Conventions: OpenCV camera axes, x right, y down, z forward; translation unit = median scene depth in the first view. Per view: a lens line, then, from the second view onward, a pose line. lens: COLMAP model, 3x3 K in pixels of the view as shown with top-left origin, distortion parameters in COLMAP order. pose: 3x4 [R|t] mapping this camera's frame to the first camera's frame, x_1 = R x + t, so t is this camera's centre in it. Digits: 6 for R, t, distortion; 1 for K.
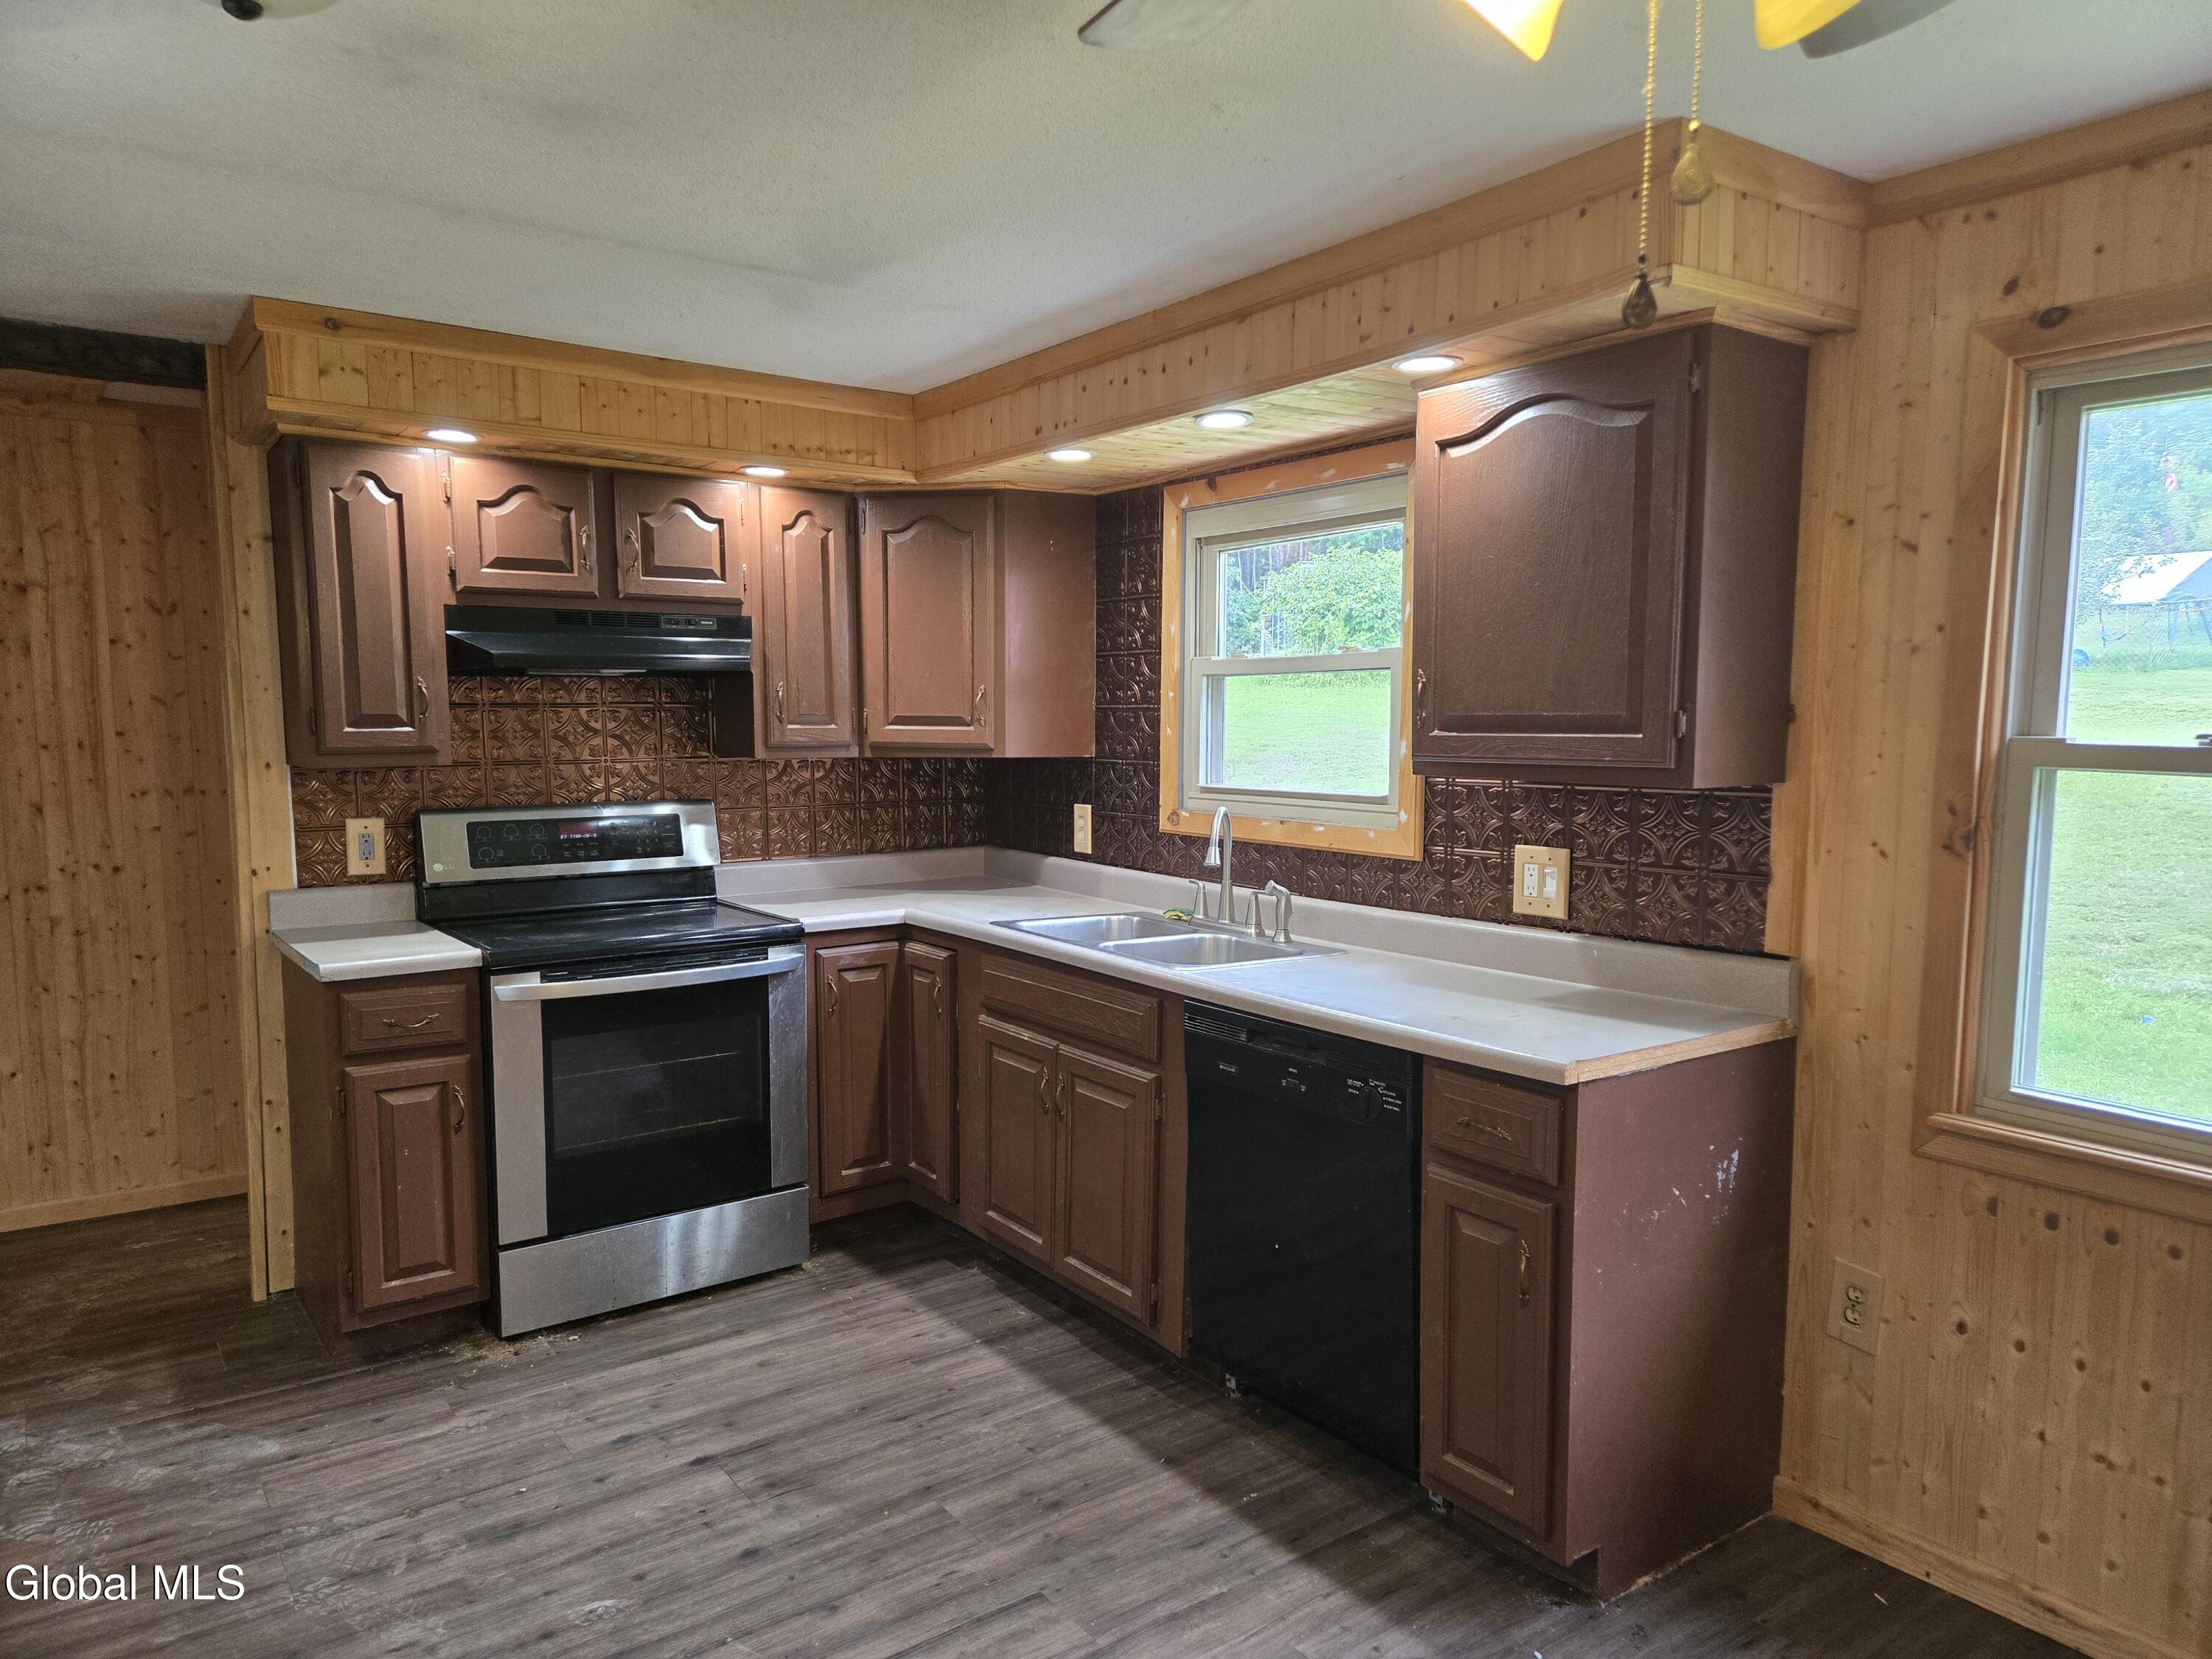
lens RADIAL K [[1440.8, 0, 1117.4], [0, 1440.8, 845.4], [0, 0, 1]] dist [0.067518, -0.058916]
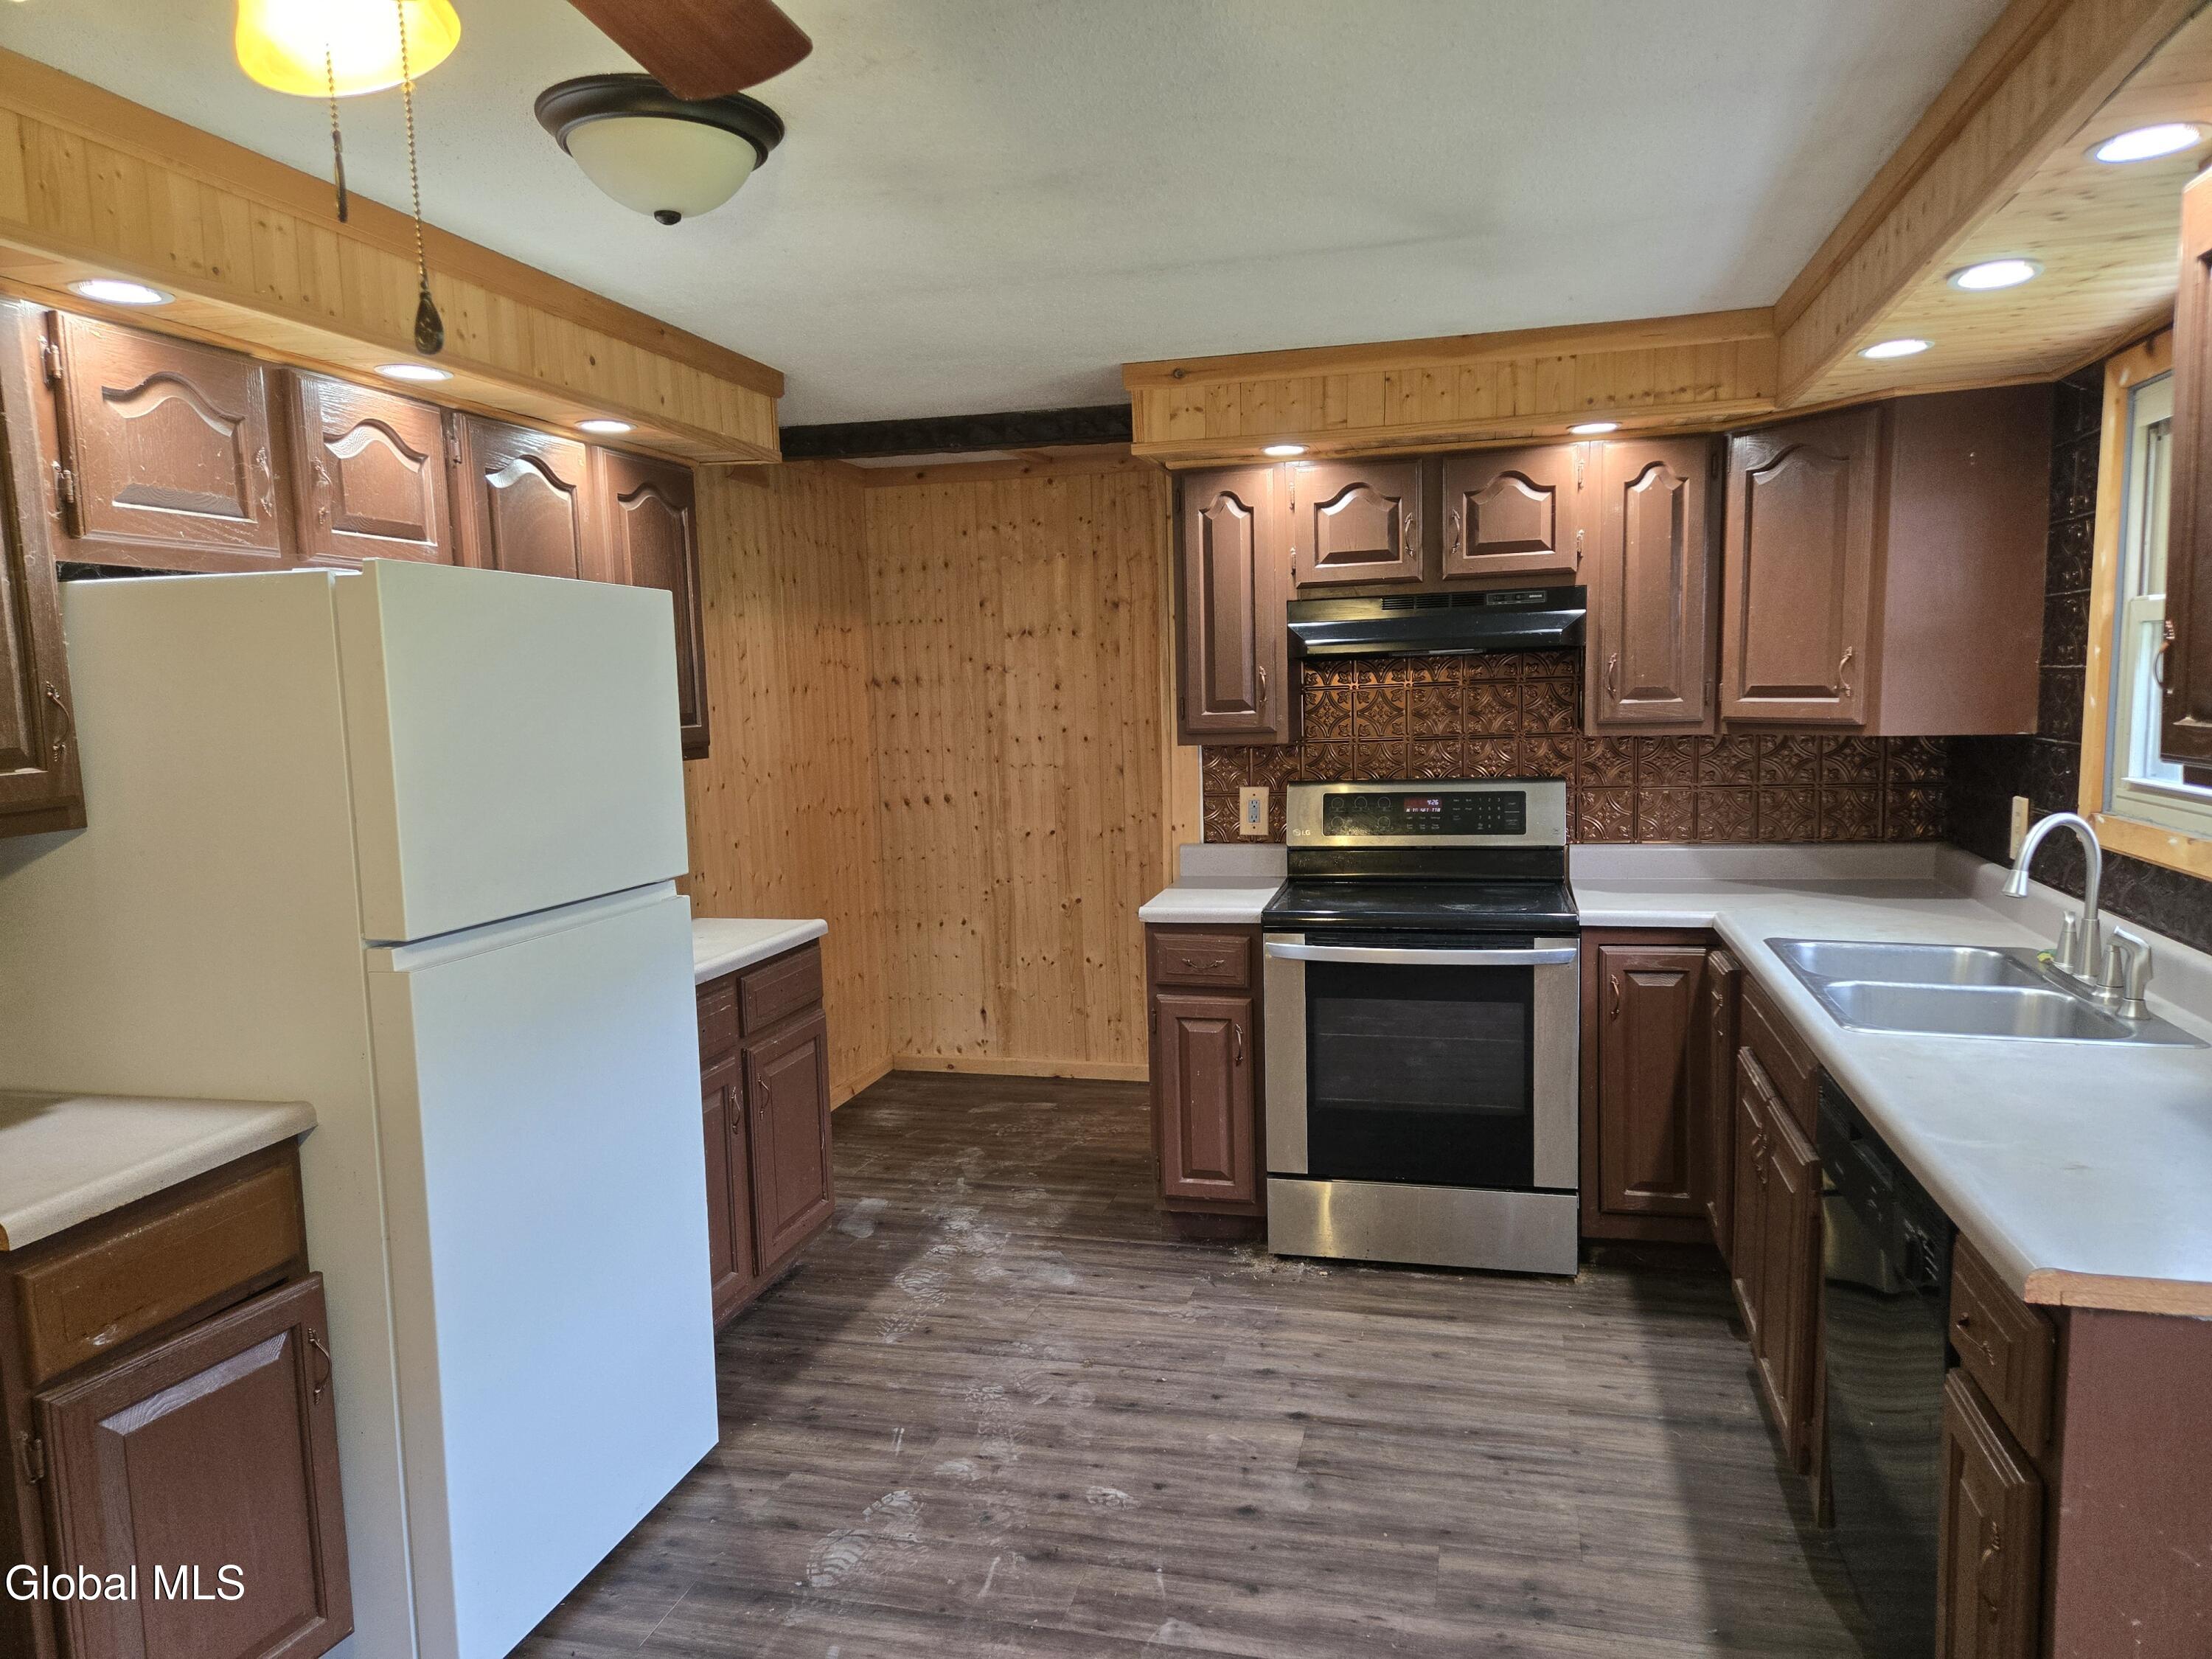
lens RADIAL K [[1440.8, 0, 1117.4], [0, 1440.8, 845.4], [0, 0, 1]] dist [0.067518, -0.058916]
pose [[0.647060, 0.066708, -0.759515, 0.348219], [-0.042605, 0.997772, 0.051337, -0.031229], [0.761248, -0.000859, 0.648461, 0.195835]]
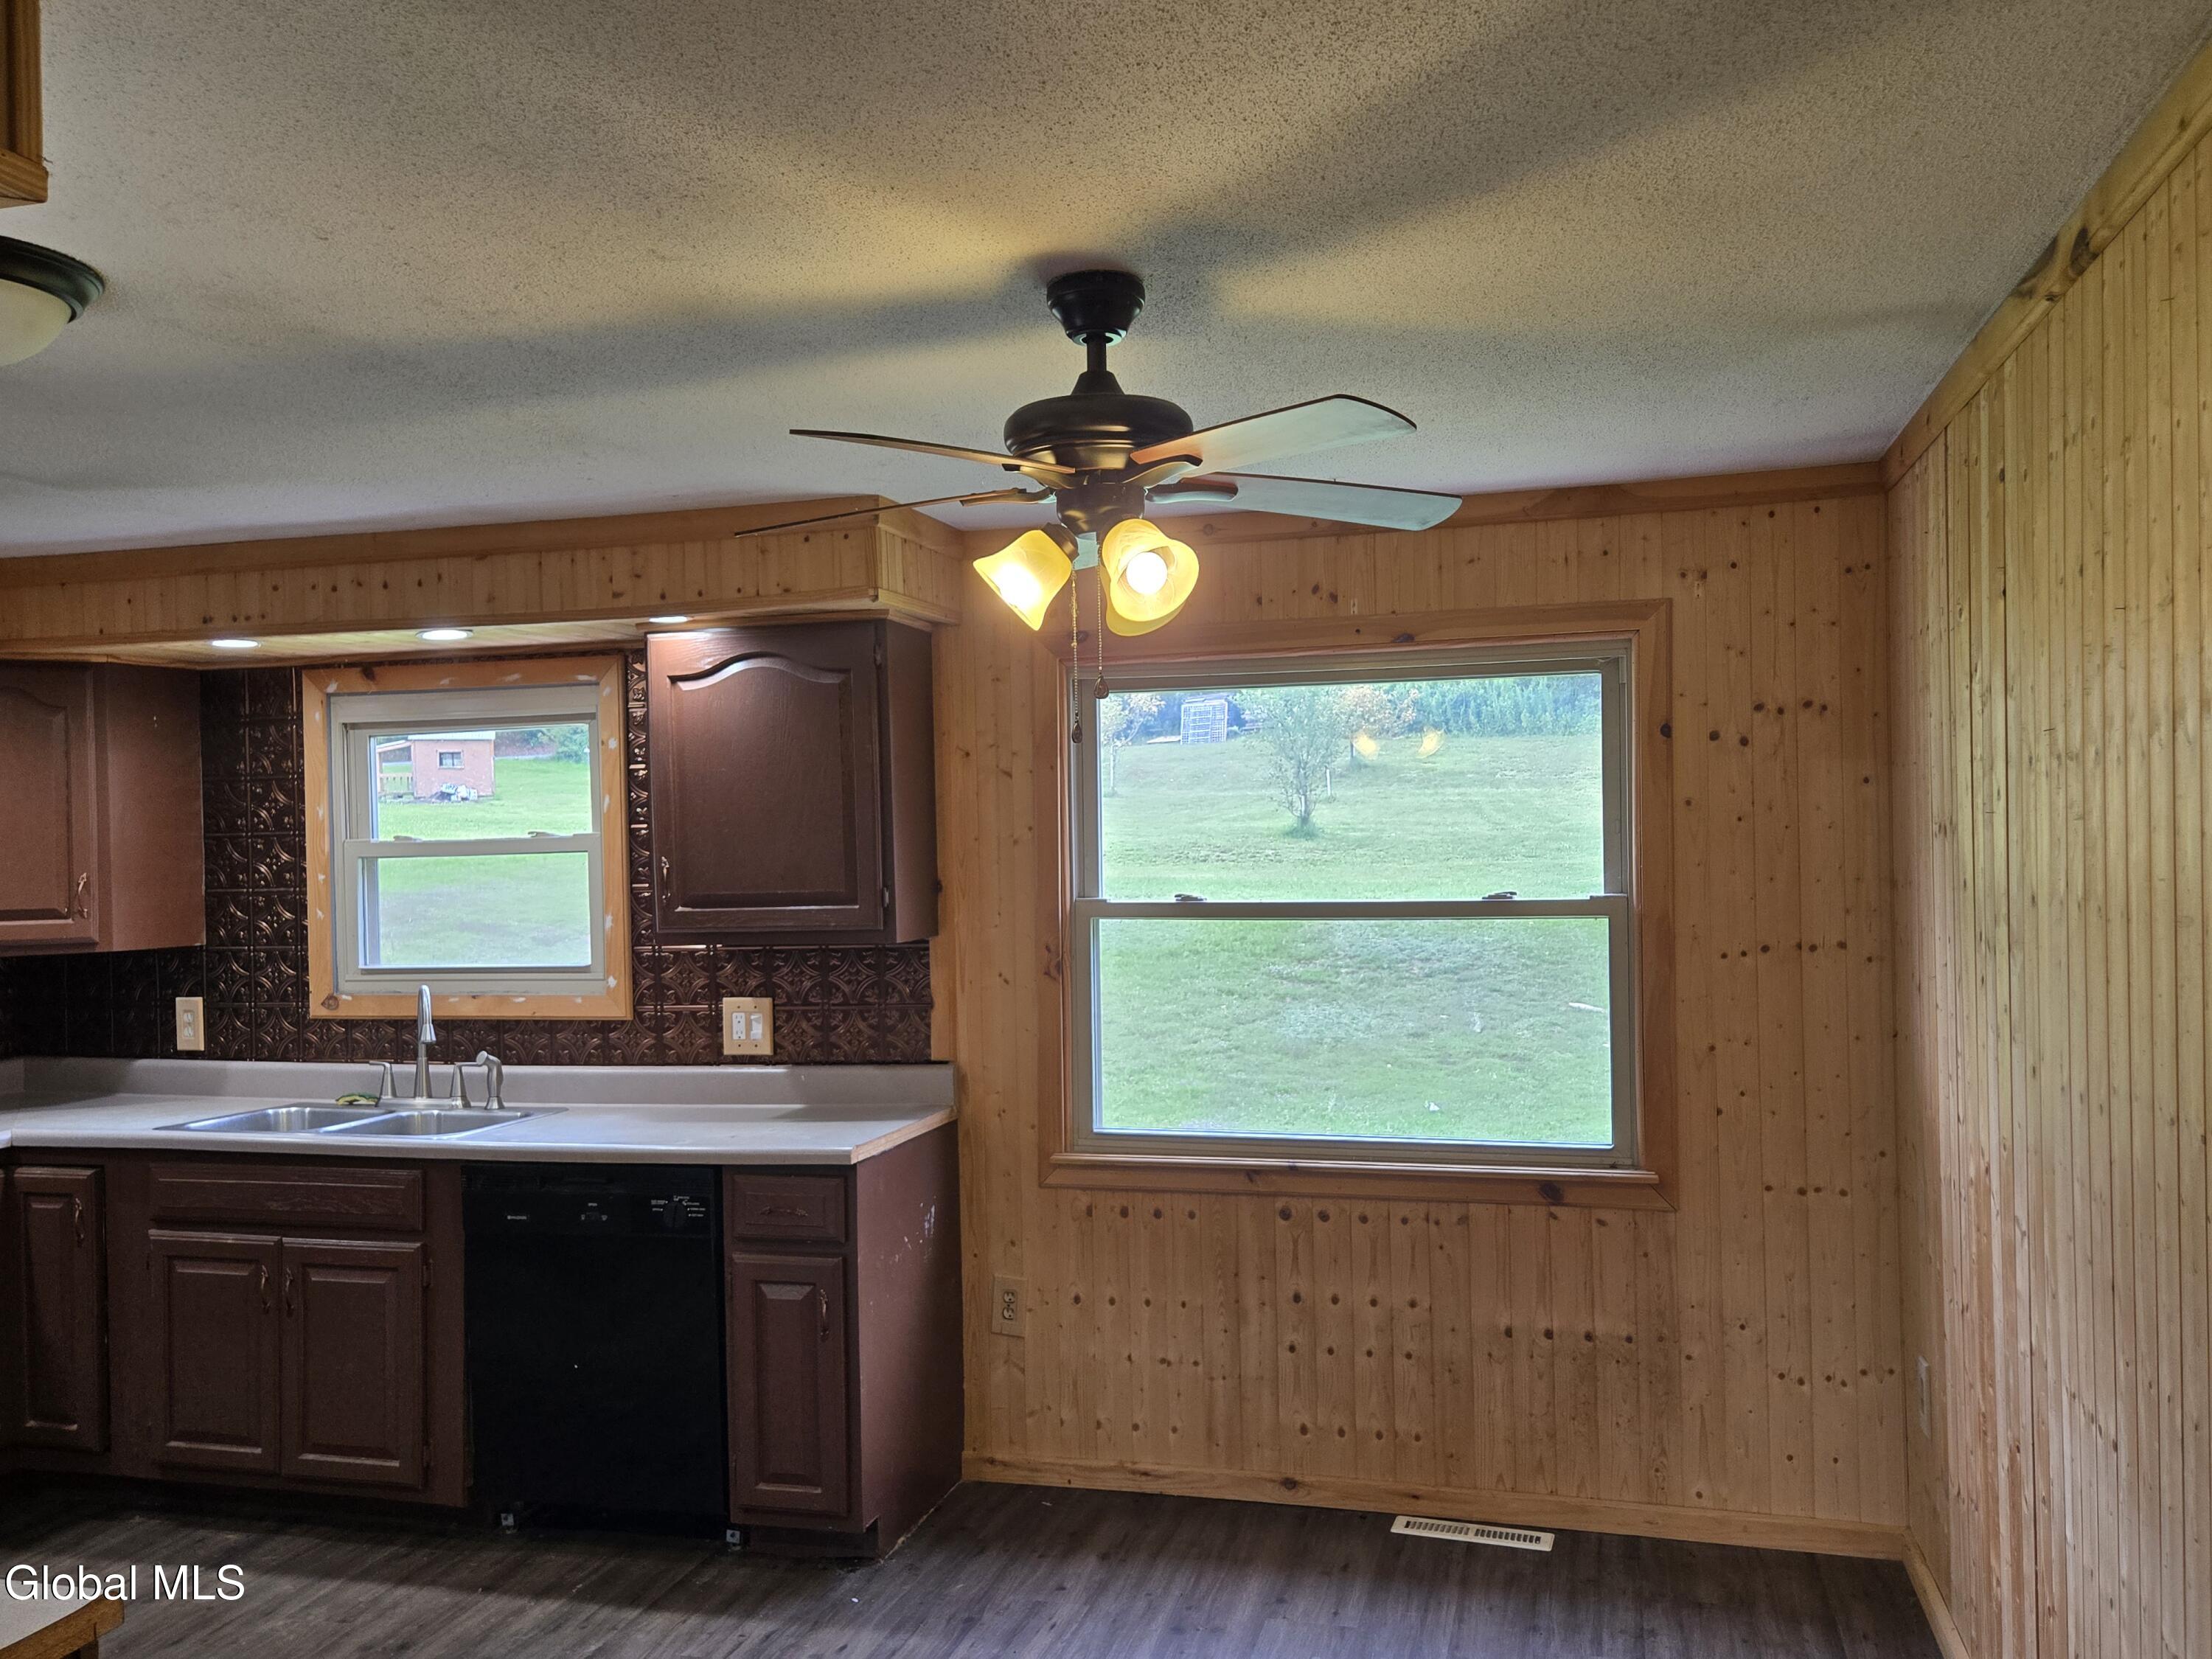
lens RADIAL K [[1733.6, 0, 1025.3], [0, 1733.6, 837.5], [0, 0, 1]] dist [0.007623, -0.000385]
pose [[0.803631, -0.019296, 0.594815, -0.346382], [0.081286, 0.993666, -0.077586, -0.000840], [-0.589551, 0.110701, 0.800109, -0.290215]]
